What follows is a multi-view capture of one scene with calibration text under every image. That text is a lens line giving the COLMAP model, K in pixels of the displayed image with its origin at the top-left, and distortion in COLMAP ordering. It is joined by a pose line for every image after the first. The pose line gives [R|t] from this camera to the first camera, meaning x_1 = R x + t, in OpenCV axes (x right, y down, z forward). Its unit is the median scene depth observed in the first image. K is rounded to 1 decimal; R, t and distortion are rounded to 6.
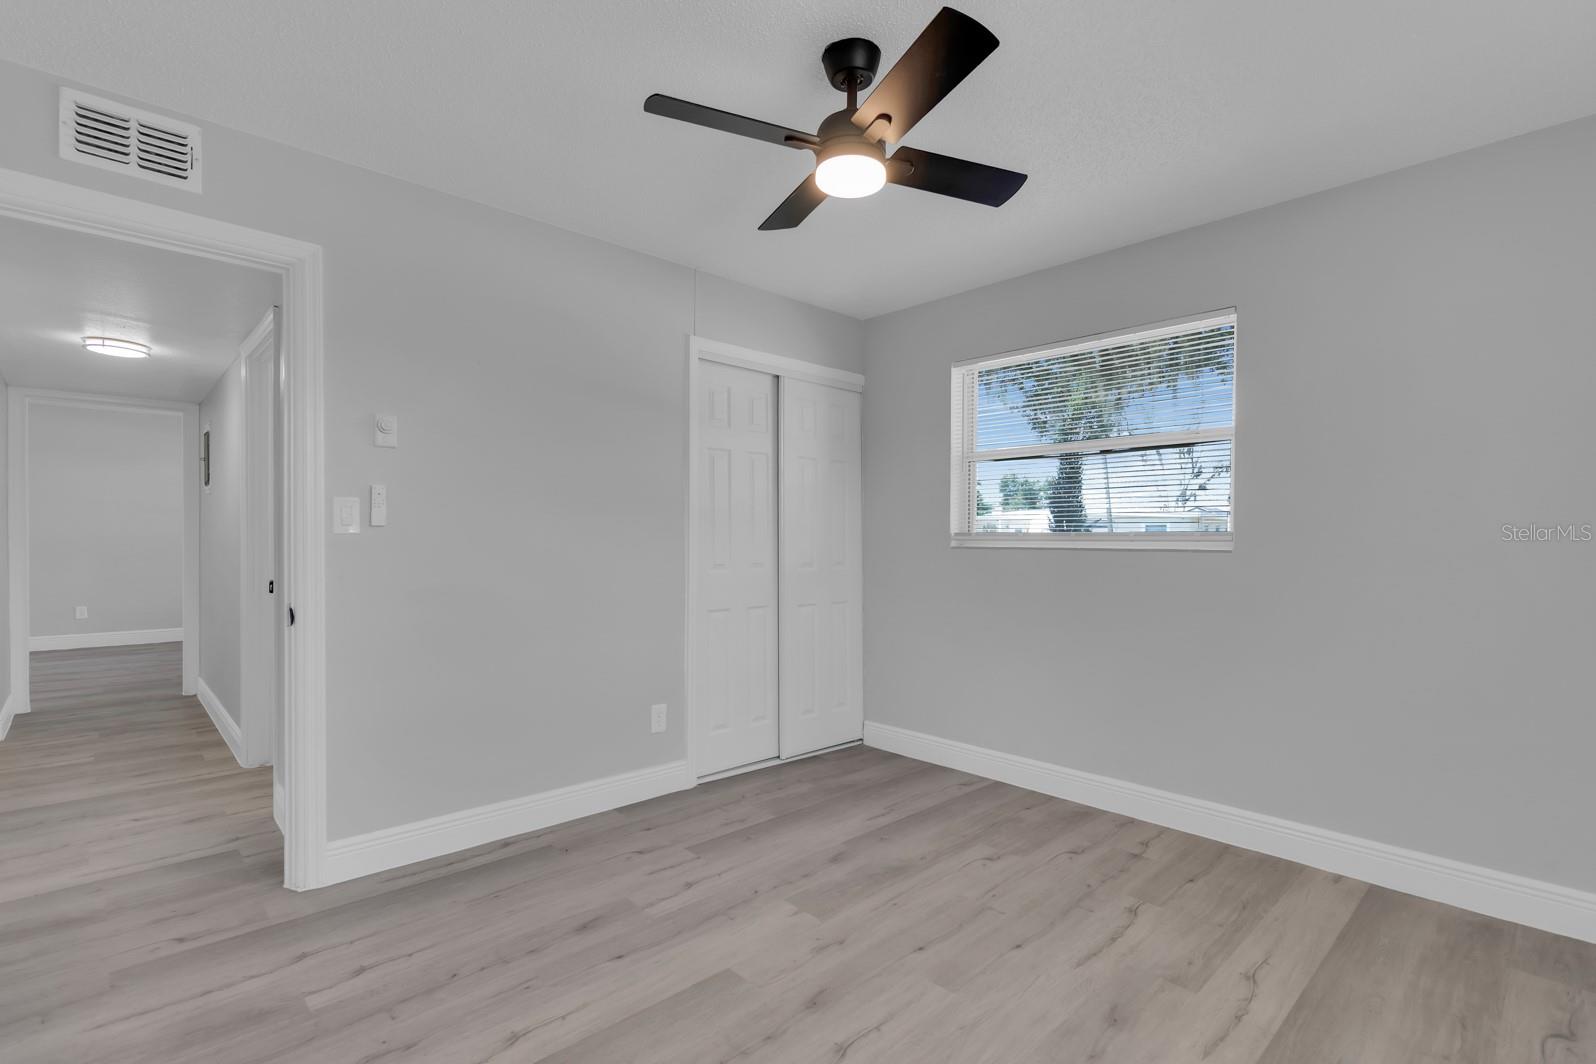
lens RADIAL K [[740.9, 0, 801.7], [0, 740.9, 529.9], [0, 0, 1]] dist [-0.001028, -0.000040]
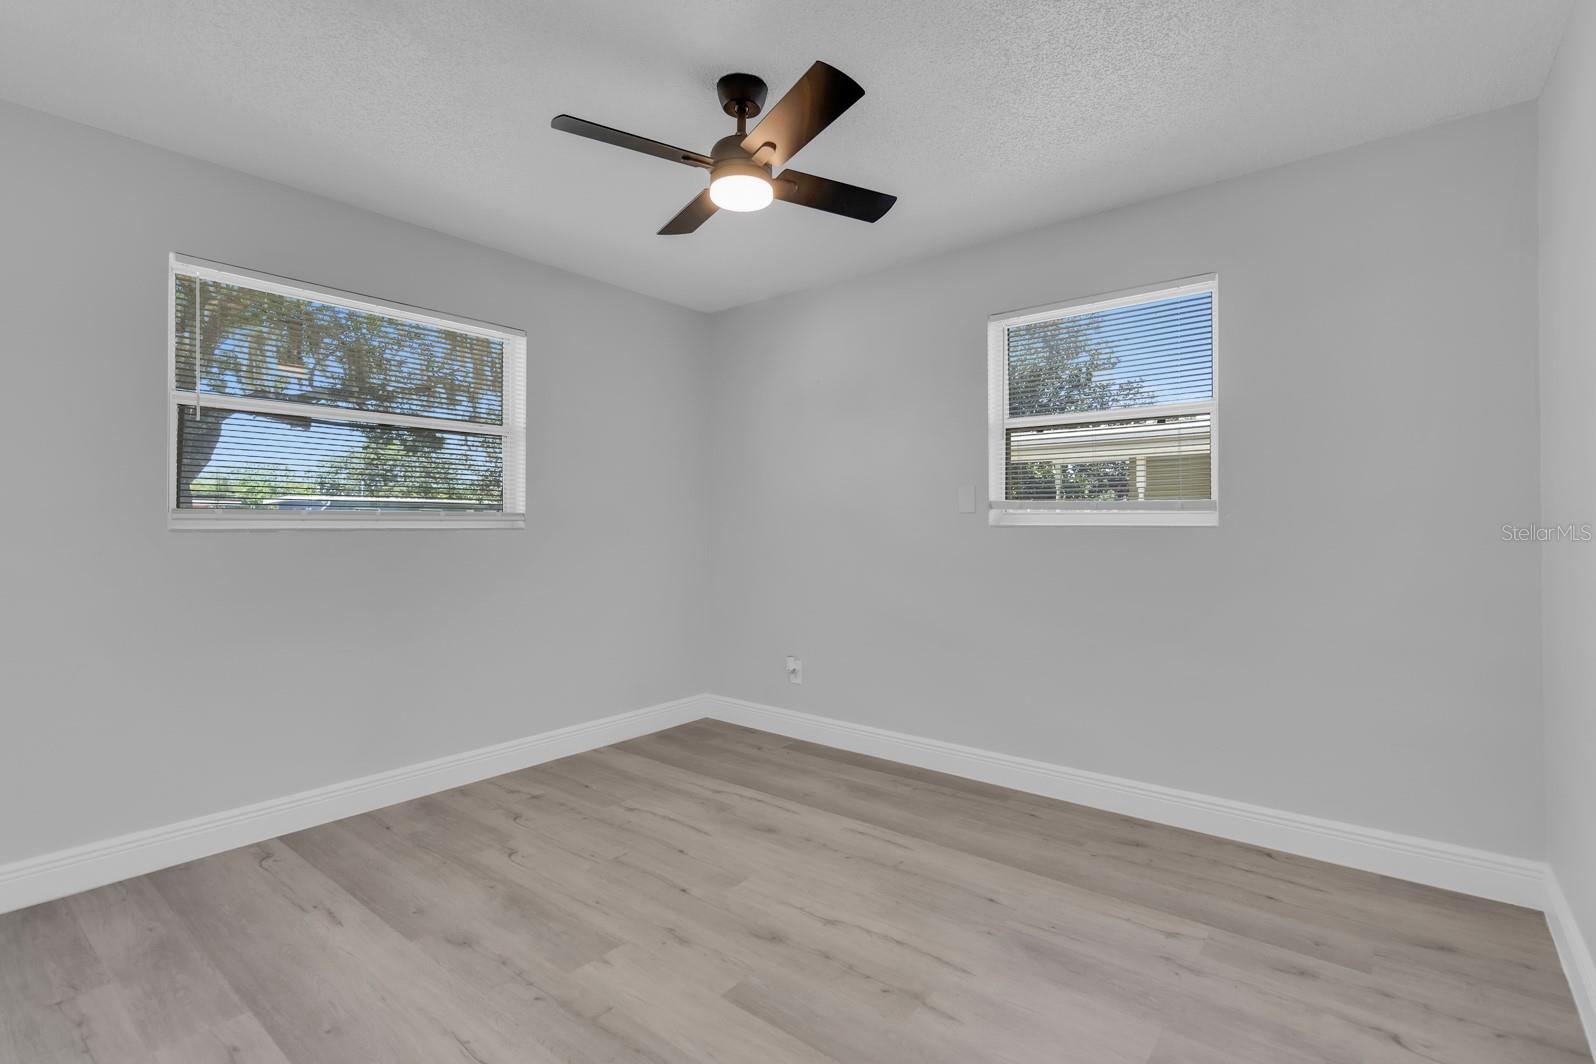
lens RADIAL K [[740.9, 0, 793.2], [0, 740.9, 521.3], [0, 0, 1]] dist [-0.001028, -0.000040]
pose [[-0.125888, -0.001802, 0.992043, -0.784922], [-0.014804, 0.999890, -0.000063, 0.007819], [-0.991934, -0.014694, -0.125901, 0.804930]]
